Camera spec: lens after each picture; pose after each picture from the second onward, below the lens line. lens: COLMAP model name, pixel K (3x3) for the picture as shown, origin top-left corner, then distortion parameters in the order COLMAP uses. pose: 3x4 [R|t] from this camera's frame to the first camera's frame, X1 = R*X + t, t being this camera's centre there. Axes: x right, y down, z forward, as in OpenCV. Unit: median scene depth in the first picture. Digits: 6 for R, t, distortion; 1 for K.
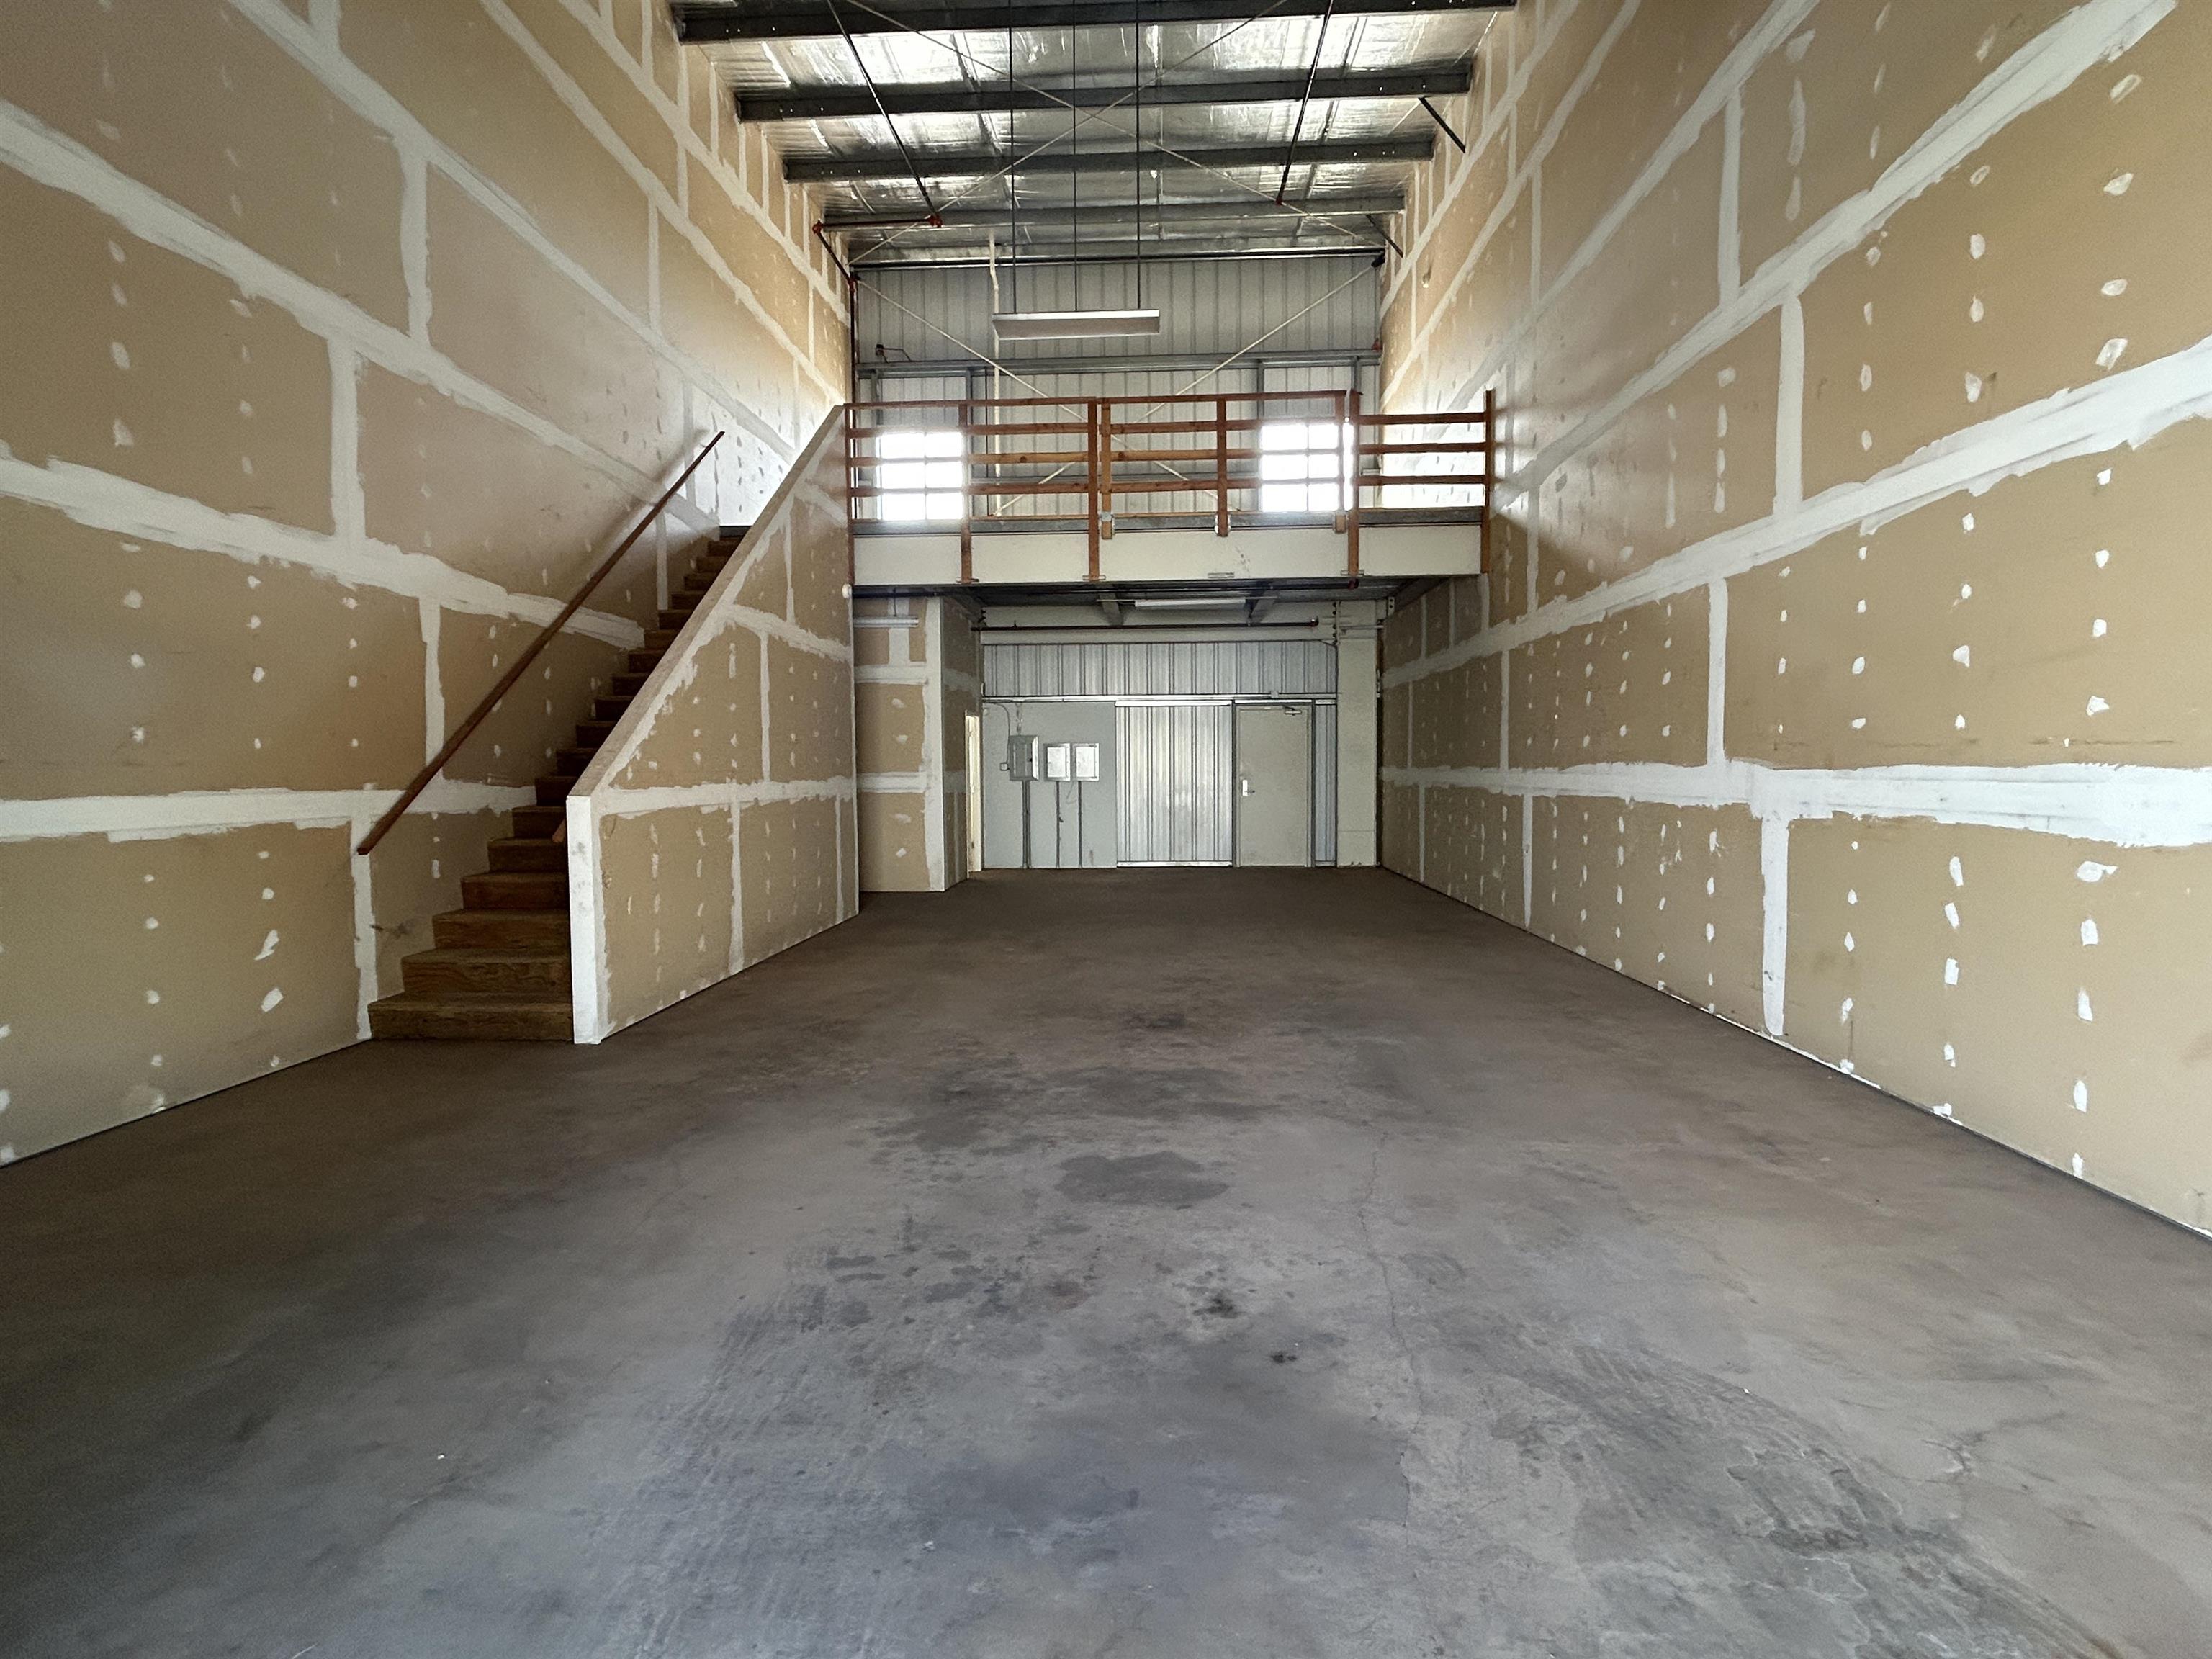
lens RADIAL K [[1120.6, 0, 1101.8], [0, 1120.6, 831.8], [0, 0, 1]] dist [-0.002855, 0.001923]
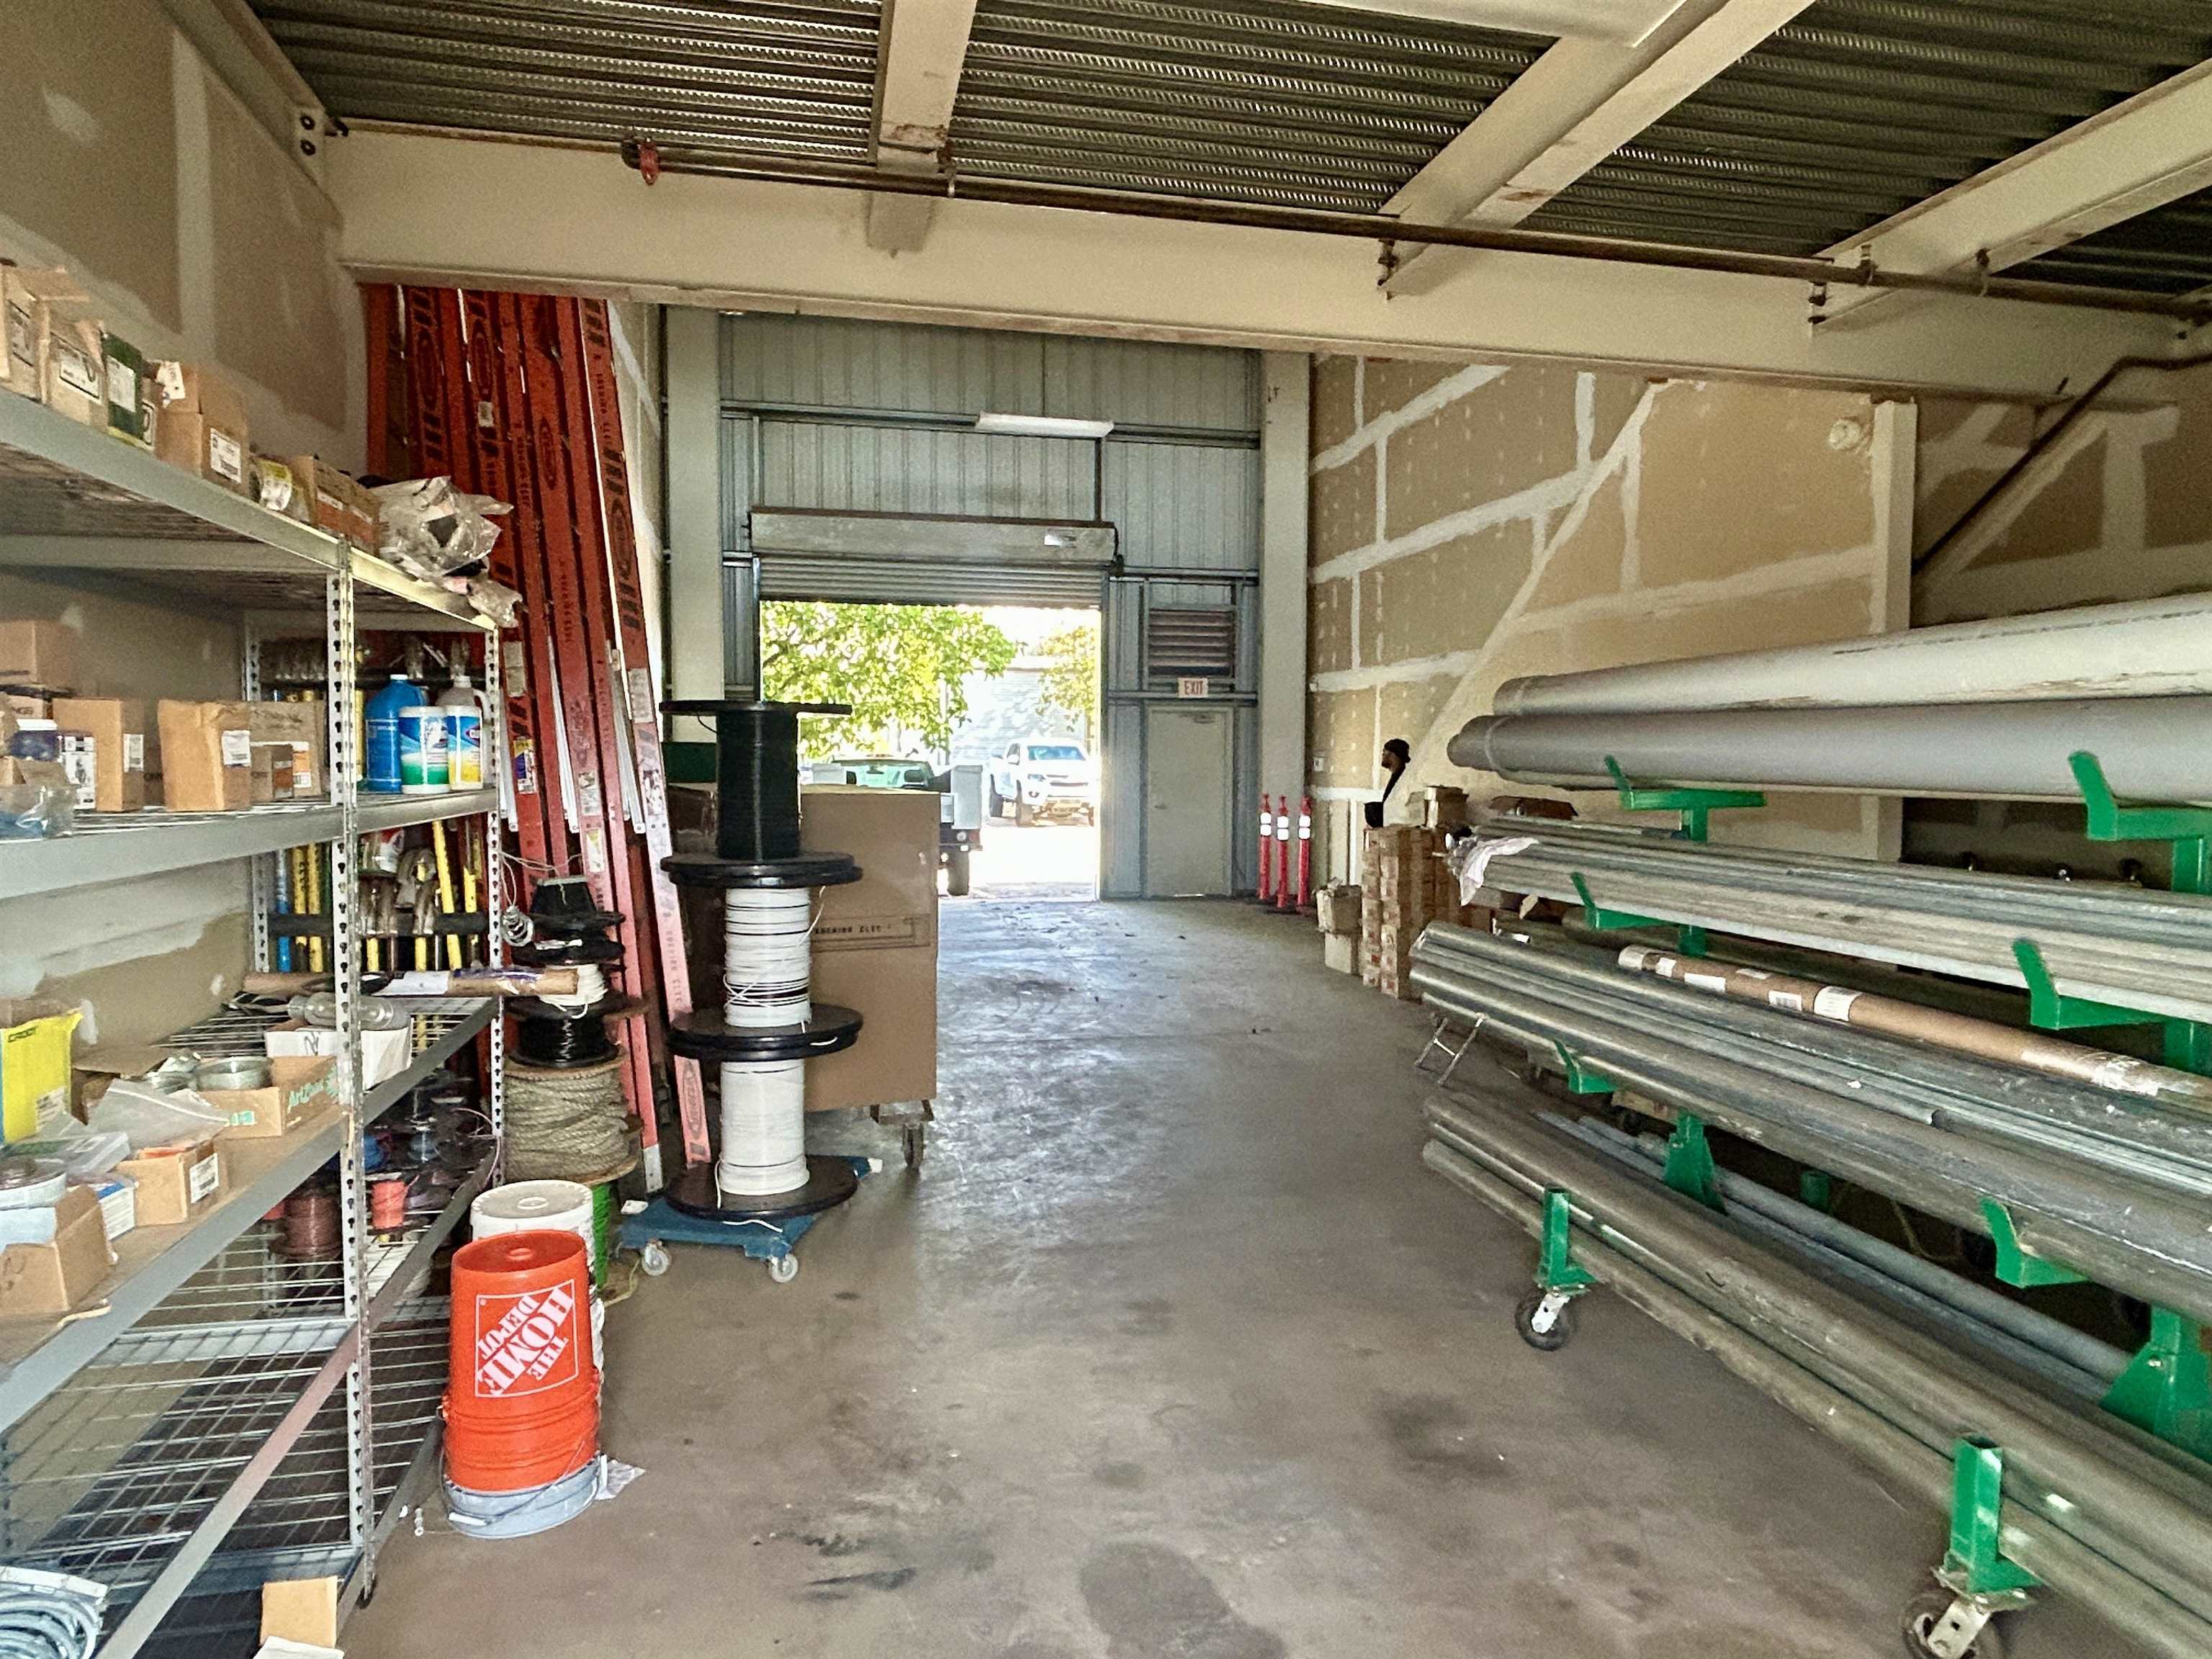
lens RADIAL K [[1376.3, 0, 1099.0], [0, 1376.3, 835.3], [0, 0, 1]] dist [0.001071, 0.000889]
pose [[-0.966351, 0.014930, -0.256792, 0.345509], [-0.014878, 0.993398, 0.113746, -0.164185], [0.256795, 0.113739, -0.959750, 2.273703]]
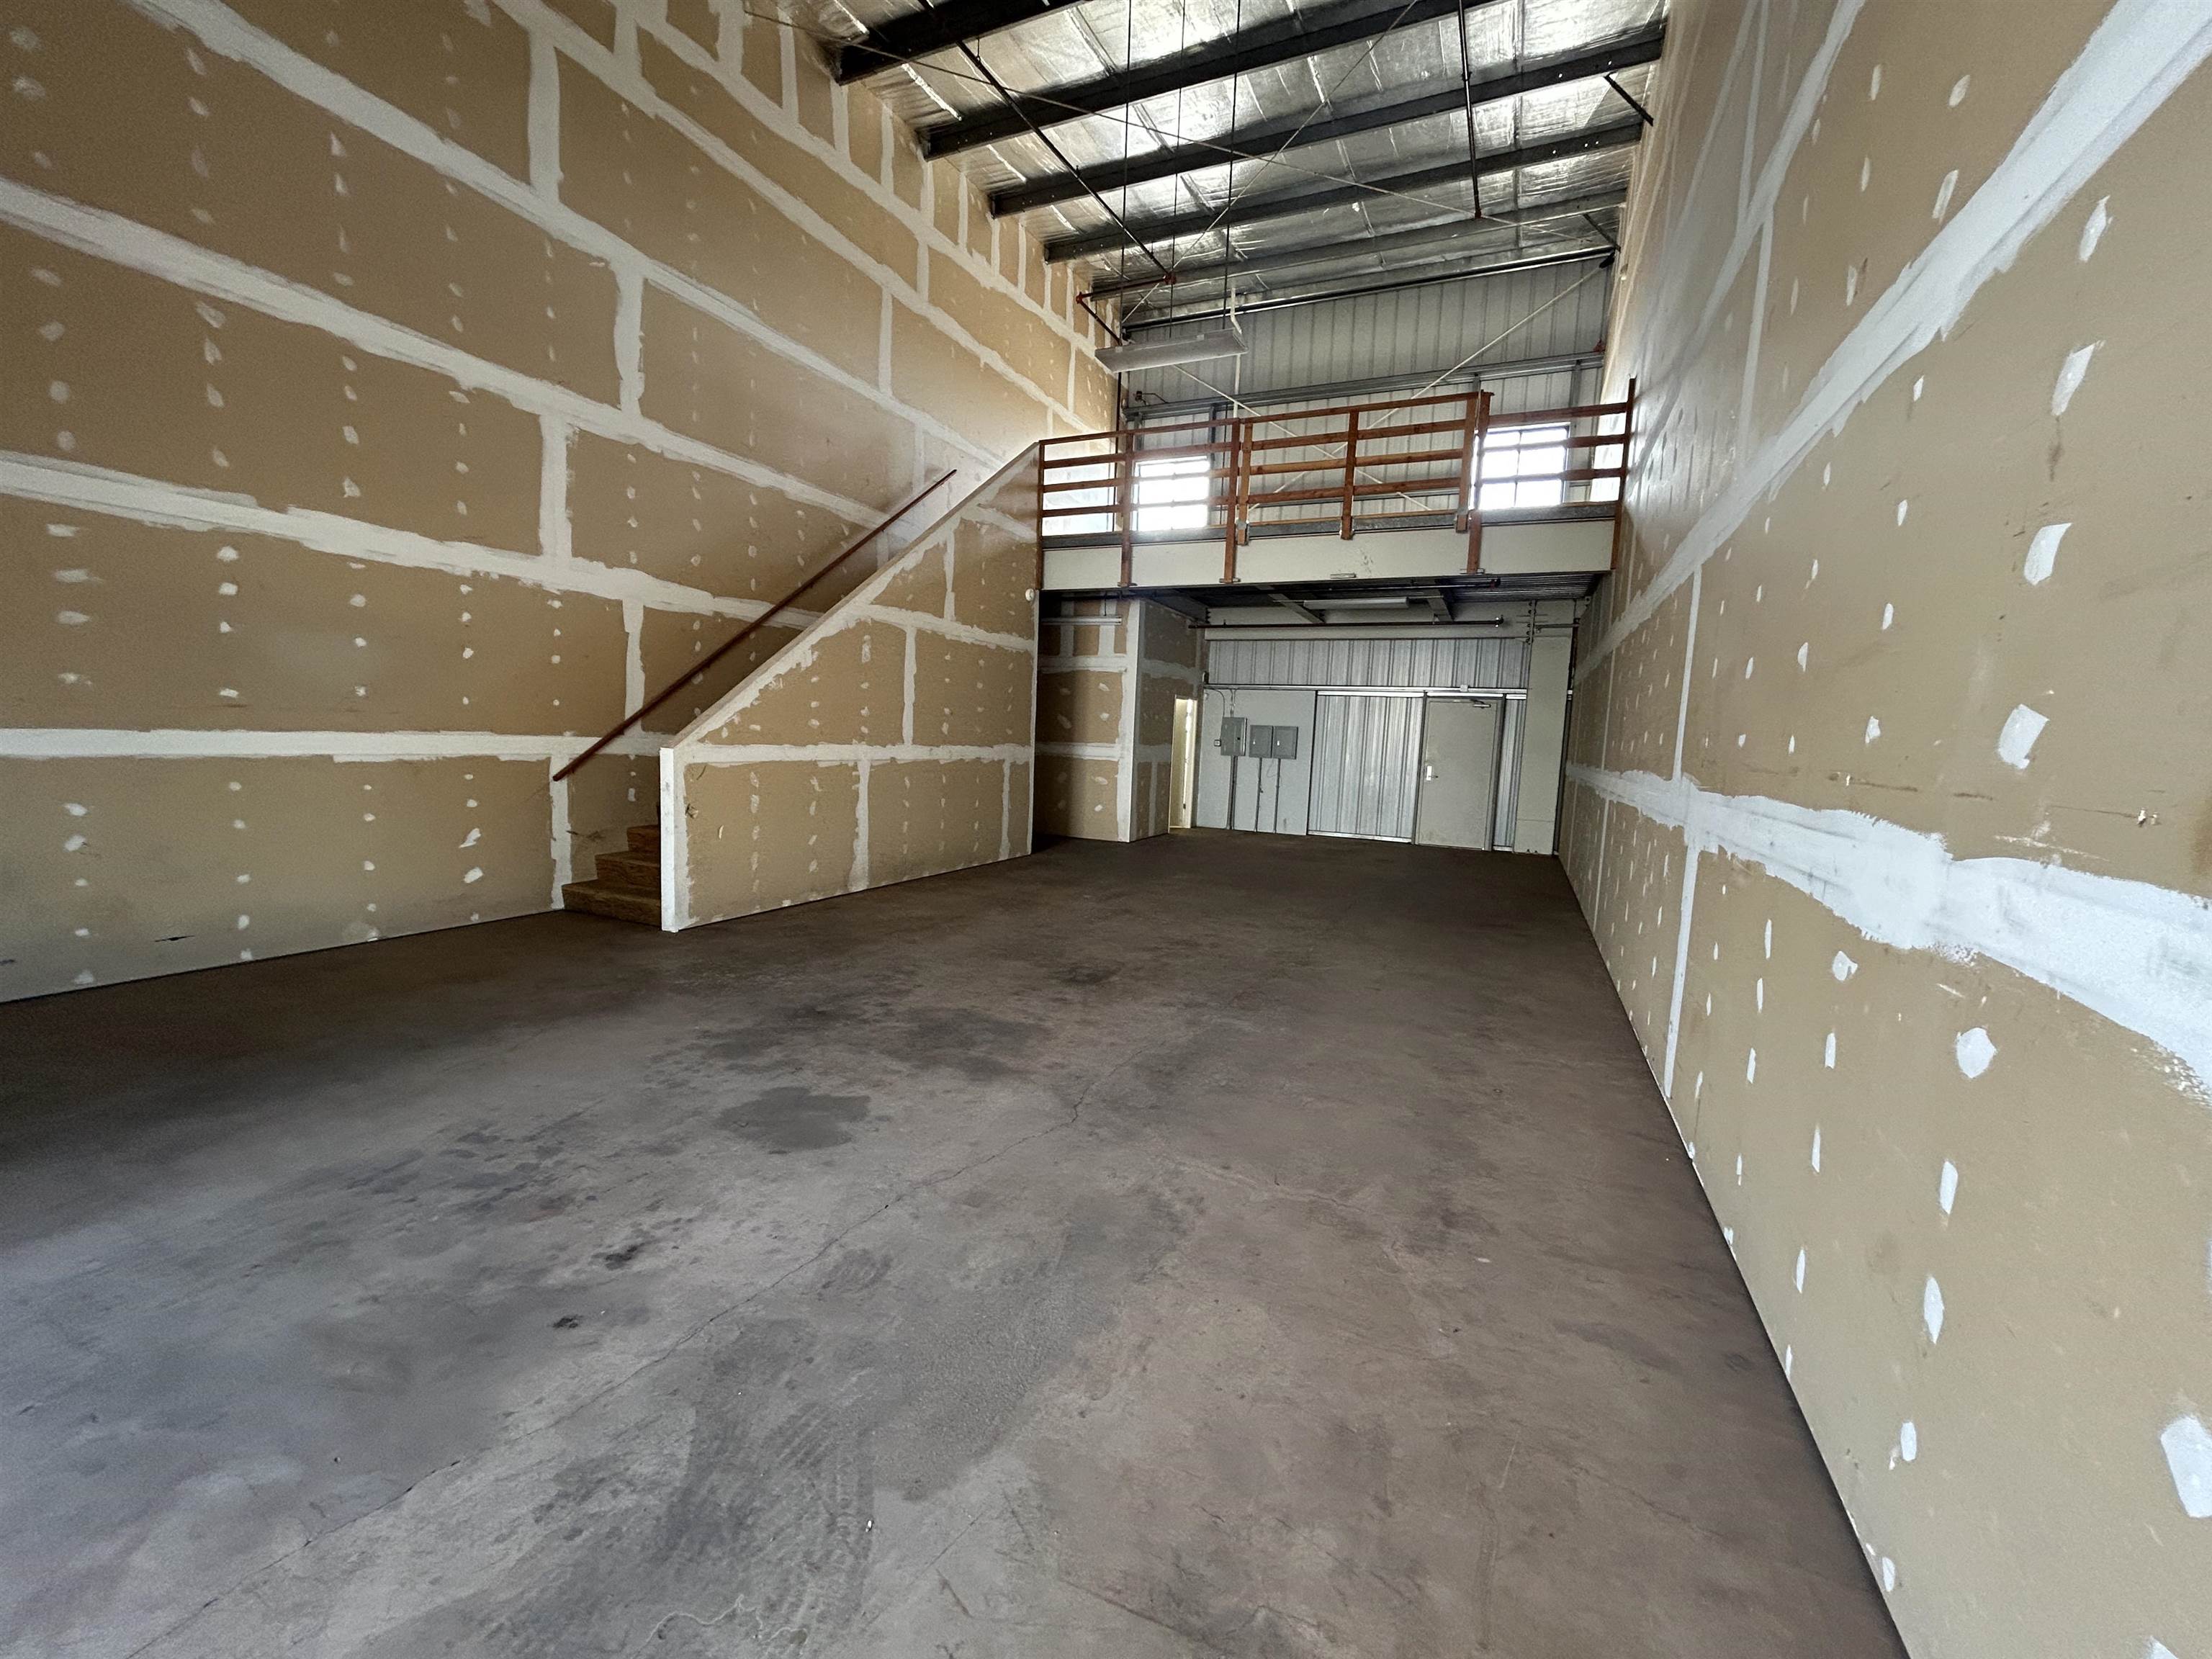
lens RADIAL K [[884.8, 0, 1106.0], [0, 884.8, 829.5], [0, 0, 1]] dist [-0.000325, 0.000355]
pose [[0.929003, 0.085441, -0.360074, 0.341336], [-0.069630, 0.995961, 0.056681, -0.025960], [0.363463, -0.027585, 0.931200, 0.167098]]
